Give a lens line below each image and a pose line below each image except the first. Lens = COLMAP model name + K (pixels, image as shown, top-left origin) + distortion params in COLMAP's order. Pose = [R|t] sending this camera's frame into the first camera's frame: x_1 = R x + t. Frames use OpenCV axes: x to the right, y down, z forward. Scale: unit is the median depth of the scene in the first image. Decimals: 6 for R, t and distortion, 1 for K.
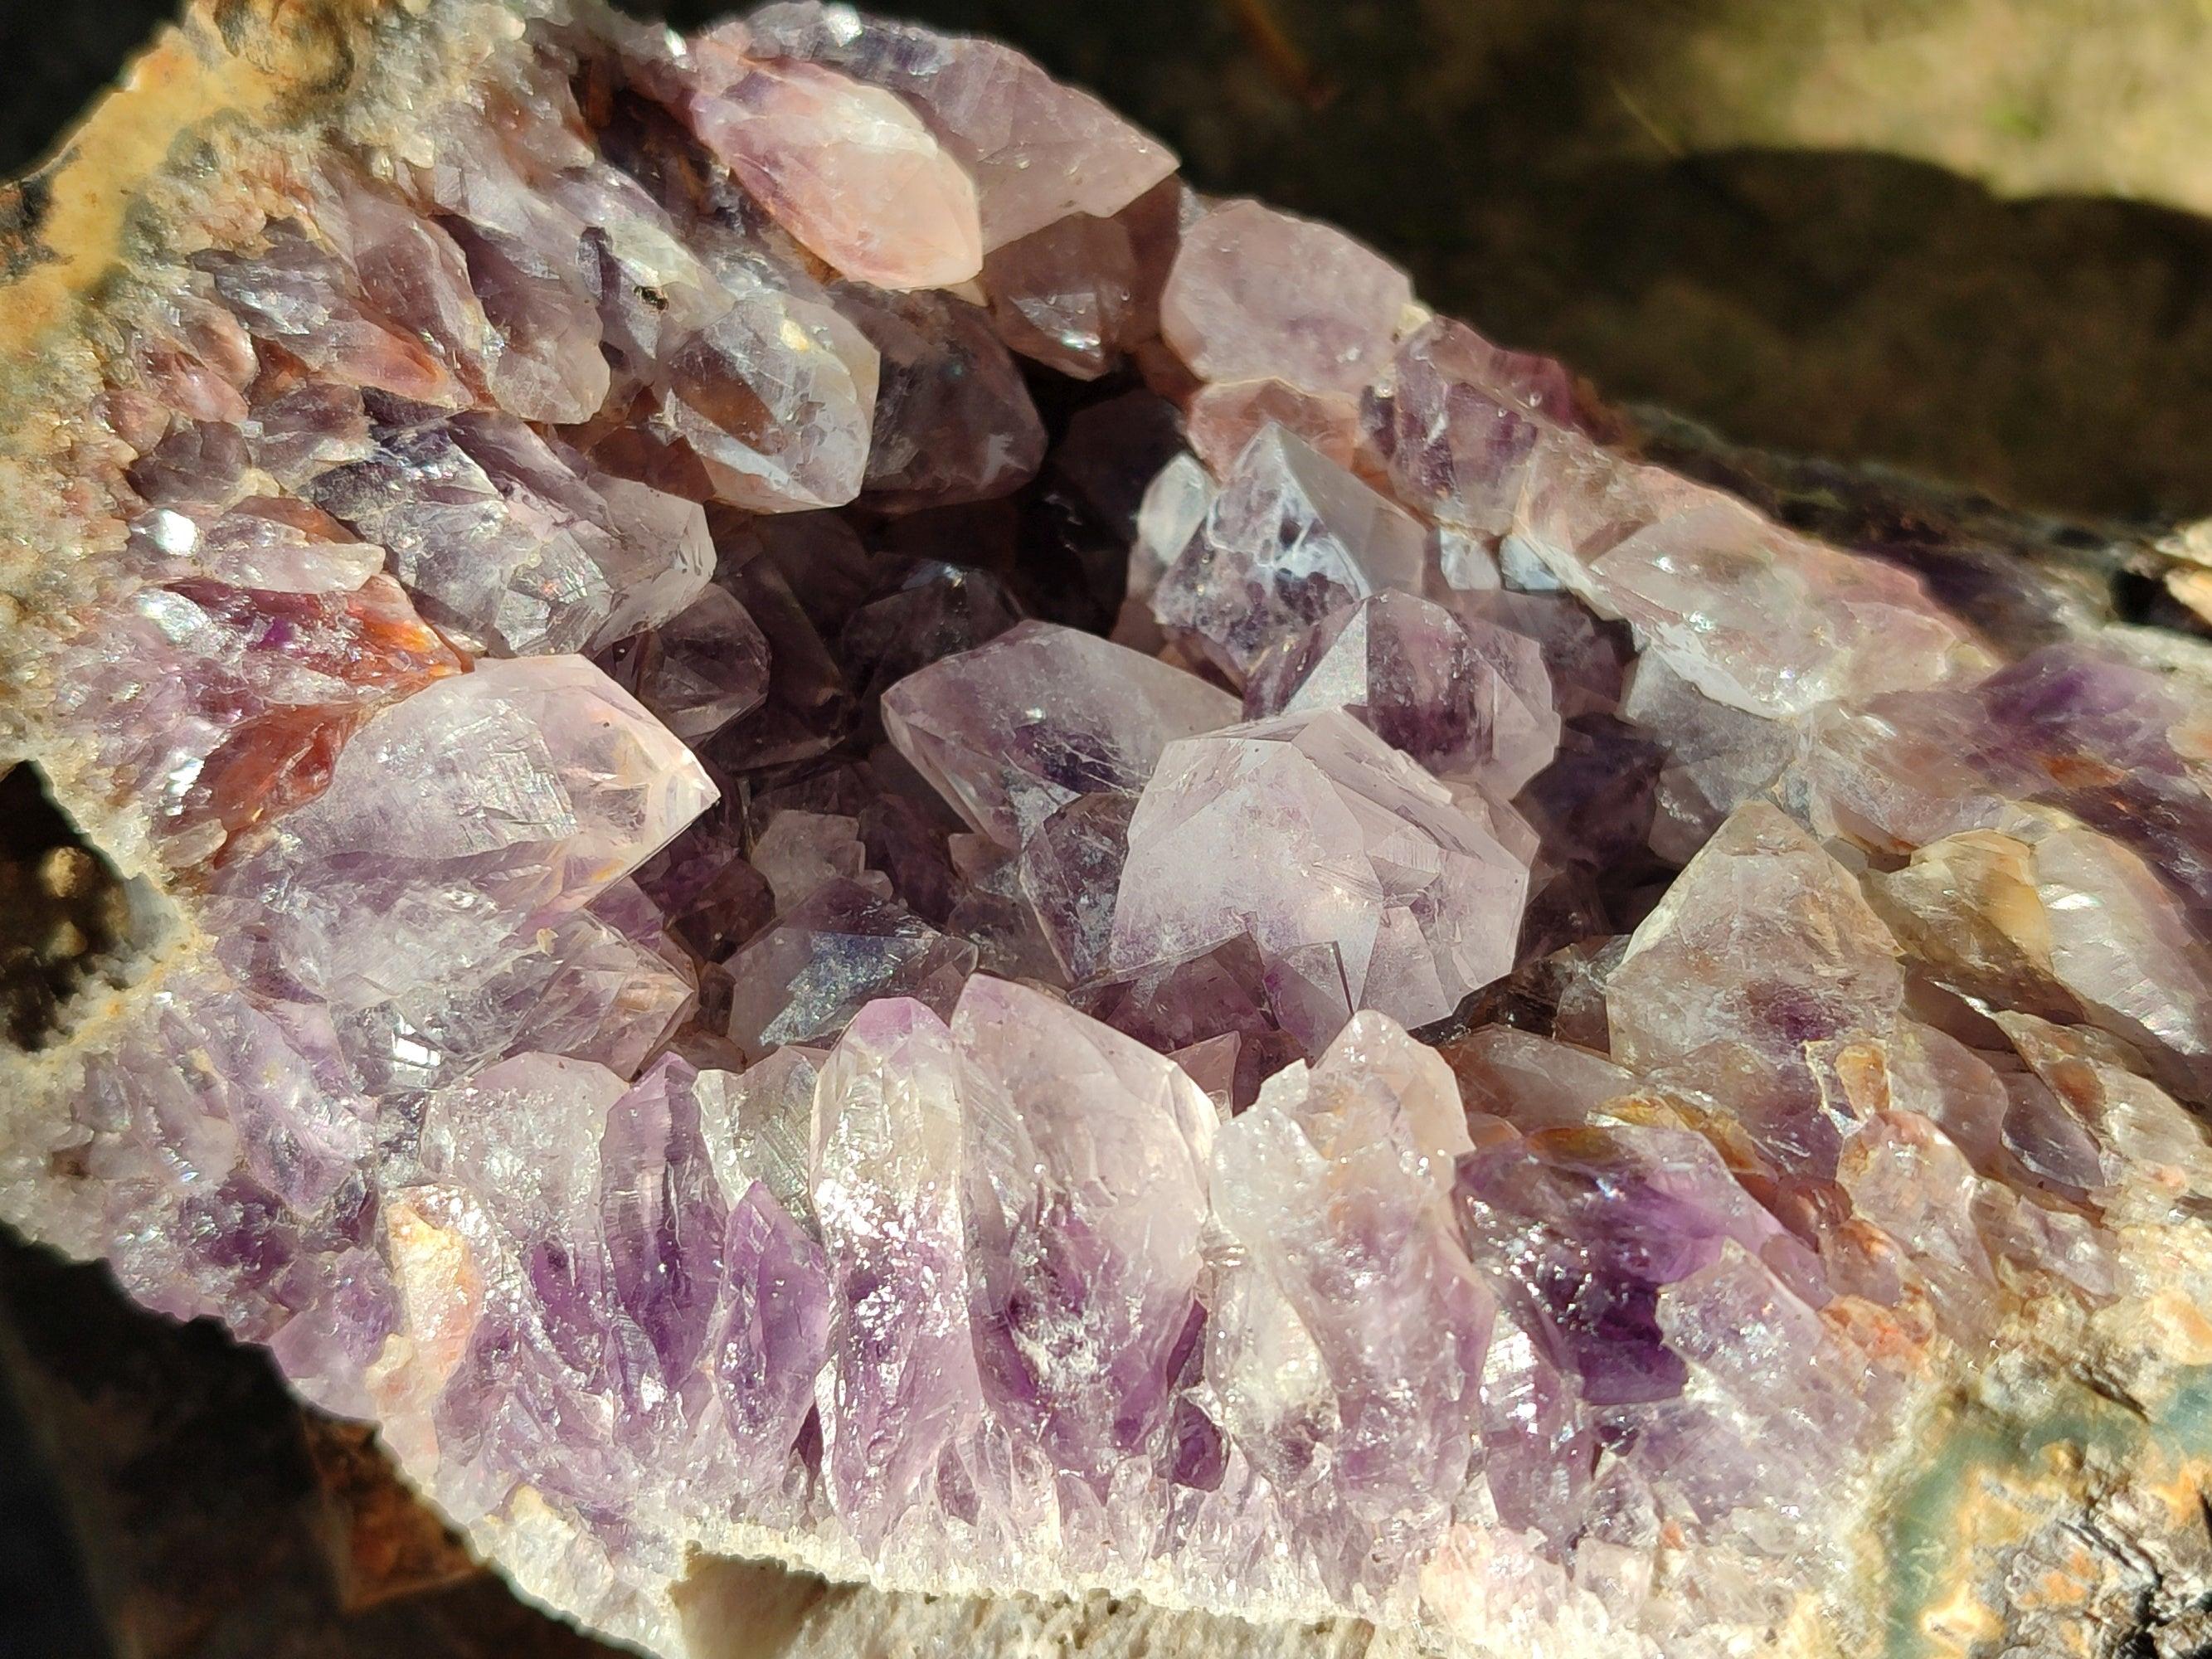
lens RADIAL K [[3238.4, 0, 1101.9], [0, 3238.4, 844.4], [0, 0, 1]] dist [0.288431, -1.800564]
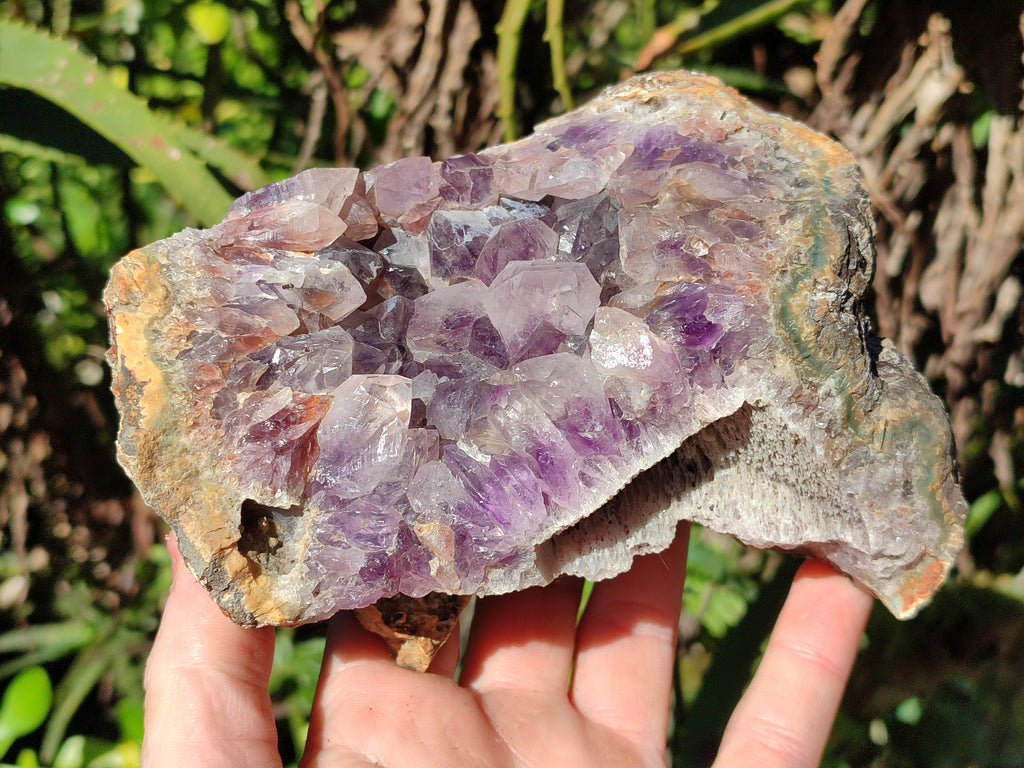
lens RADIAL K [[1499.0, 0, 510.1], [0, 1499.0, 390.9], [0, 0, 1]] dist [0.288431, -1.800564]
pose [[0.741974, -0.619522, 0.256256, -0.459764], [0.615504, 0.780982, 0.105936, -0.111478], [-0.265761, 0.079124, 0.960786, -0.593572]]
